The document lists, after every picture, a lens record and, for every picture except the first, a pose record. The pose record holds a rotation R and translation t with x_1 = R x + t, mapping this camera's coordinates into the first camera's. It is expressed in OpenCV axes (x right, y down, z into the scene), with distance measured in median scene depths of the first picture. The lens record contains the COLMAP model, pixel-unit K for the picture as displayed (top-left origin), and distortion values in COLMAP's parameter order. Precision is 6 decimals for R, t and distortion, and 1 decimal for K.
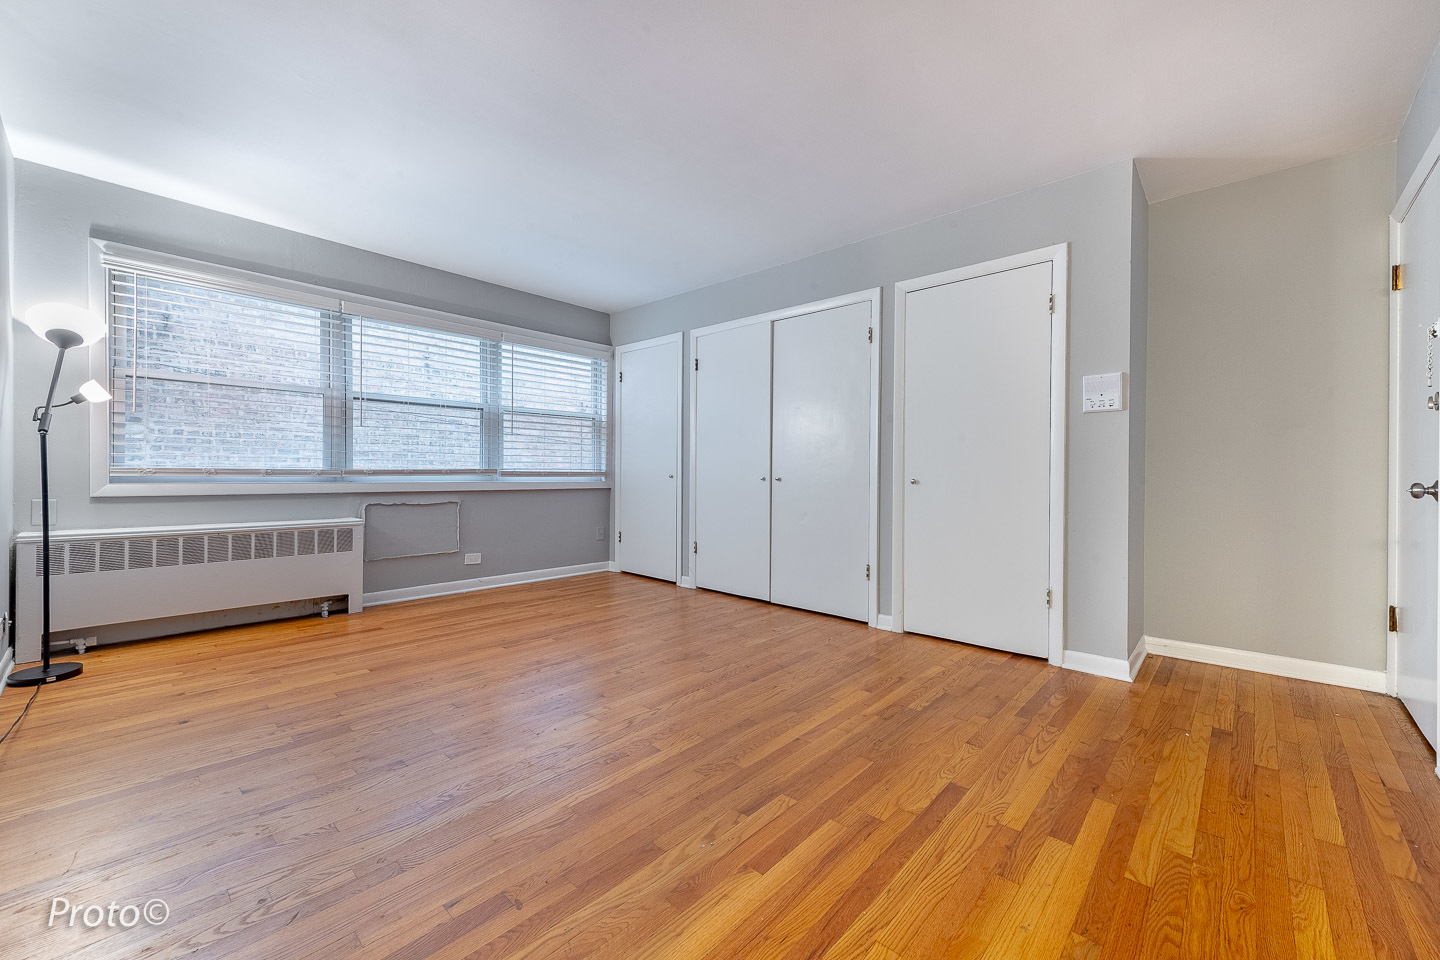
lens RADIAL K [[564.8, 0, 728.6], [0, 564.8, 474.8], [0, 0, 1]] dist [0.025720, -0.009136]
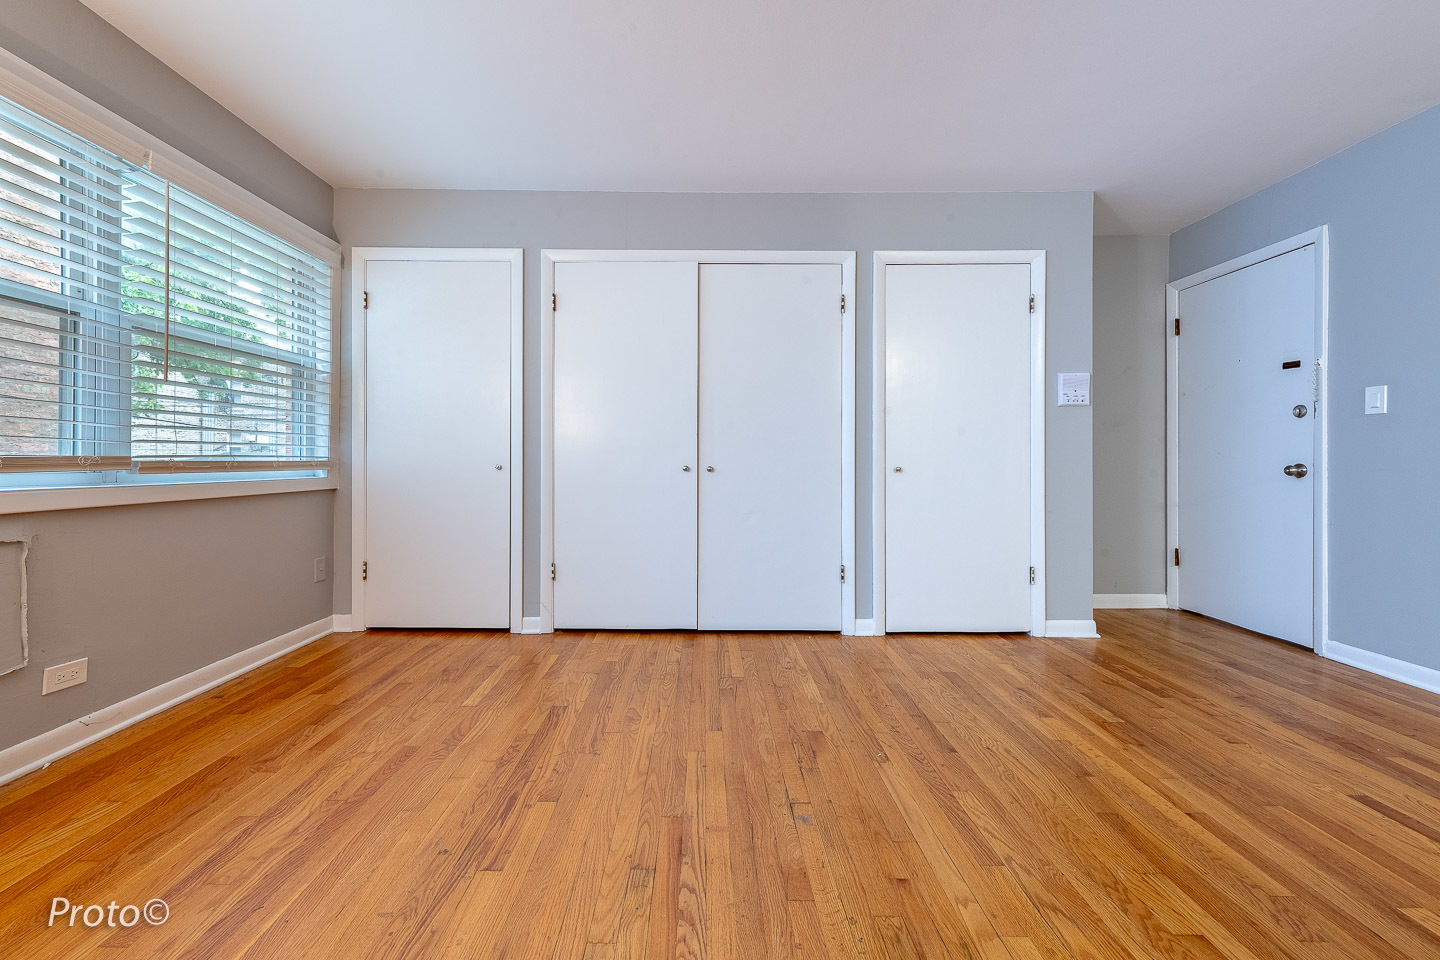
lens RADIAL K [[559.3, 0, 712.4], [0, 559.3, 458.7], [0, 0, 1]] dist [0.014501, -0.003481]
pose [[0.741779, -0.003422, 0.670636, -0.491955], [0.006112, 0.999980, -0.001658, -0.005850], [-0.670617, 0.005329, 0.741785, 0.500704]]
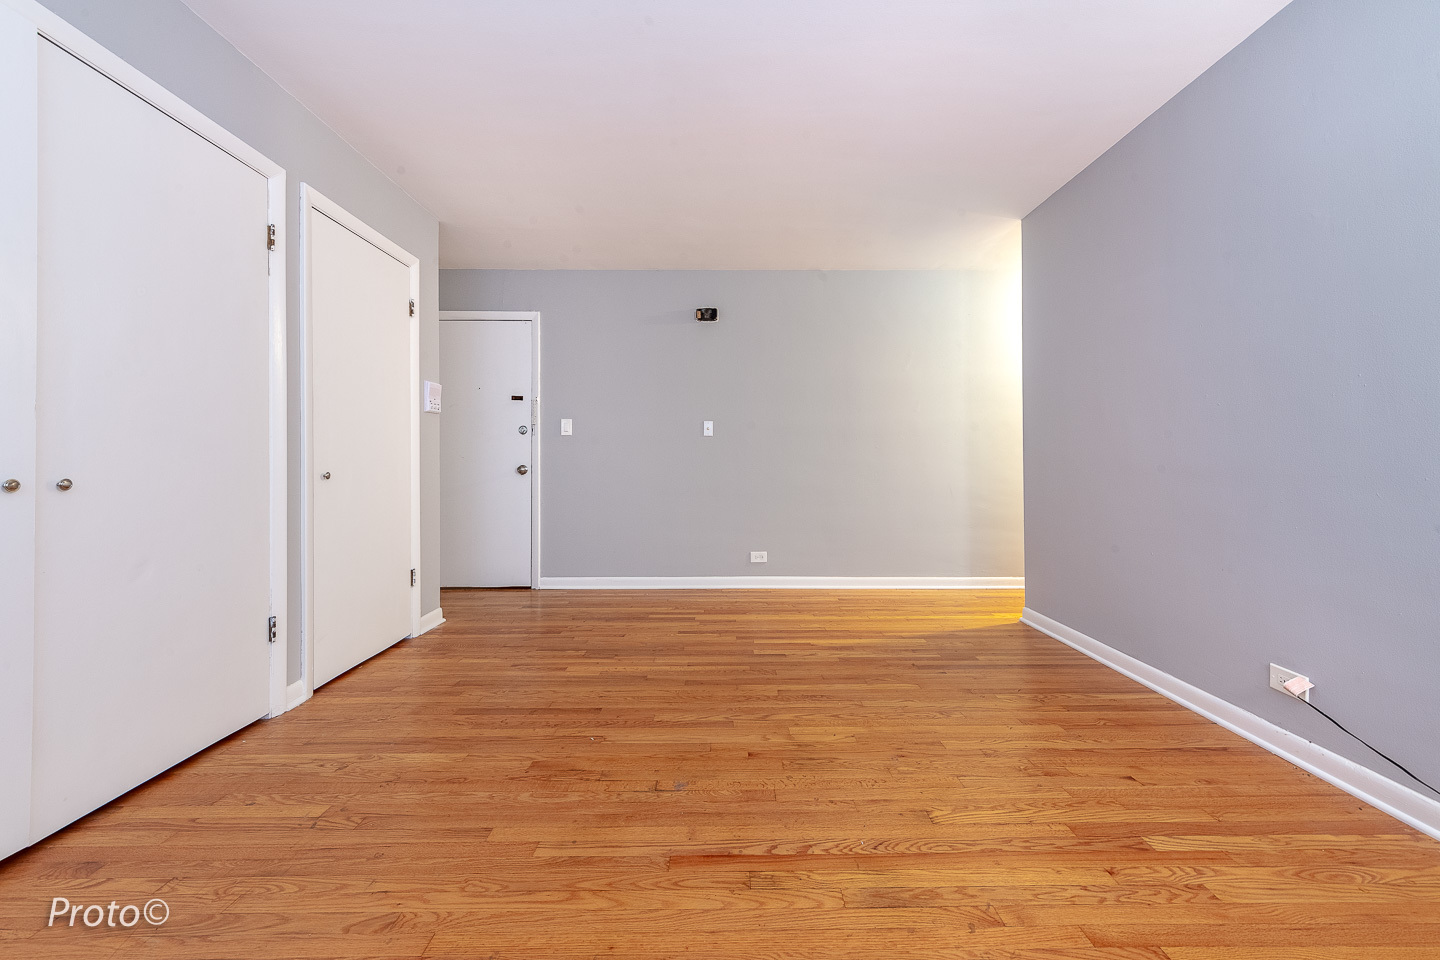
lens RADIAL K [[609.4, 0, 701.9], [0, 609.4, 462.0], [0, 0, 1]] dist [0.008761, -0.000325]
pose [[-0.660299, -0.005030, 0.750986, -0.556133], [0.001645, 0.999965, 0.008144, -0.011618], [-0.751001, 0.006613, -0.660268, 1.106348]]
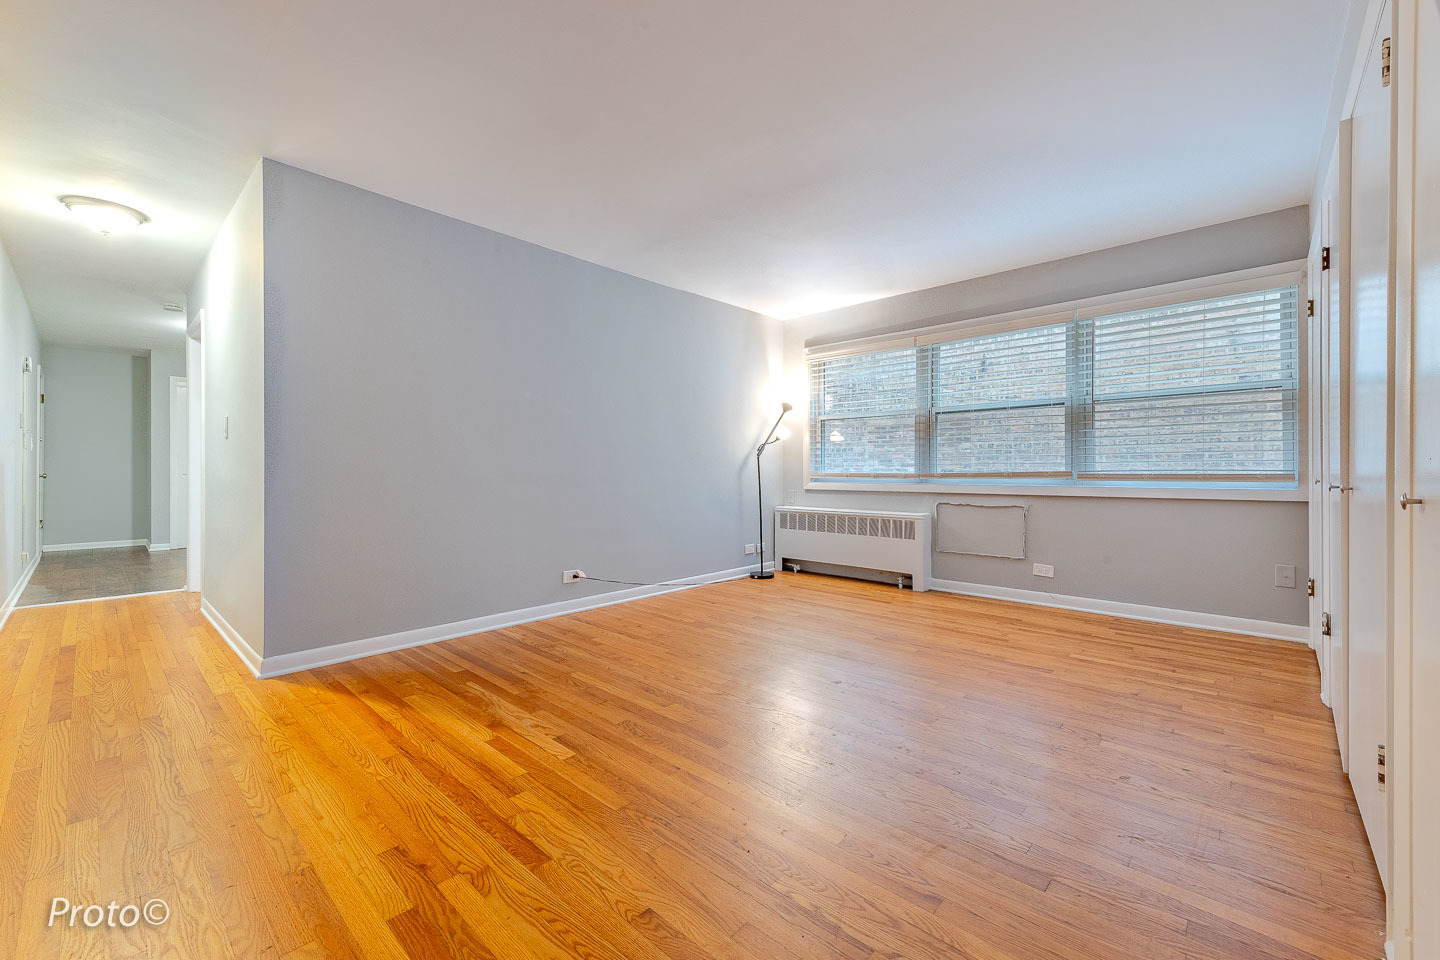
lens RADIAL K [[561.1, 0, 713.5], [0, 561.1, 473.6], [0, 0, 1]] dist [0.013349, -0.000289]
pose [[0.002365, -0.005939, -0.999980, 0.591667], [-0.004023, 0.999974, -0.005948, 0.000325], [0.999989, 0.004037, 0.002341, 0.609403]]
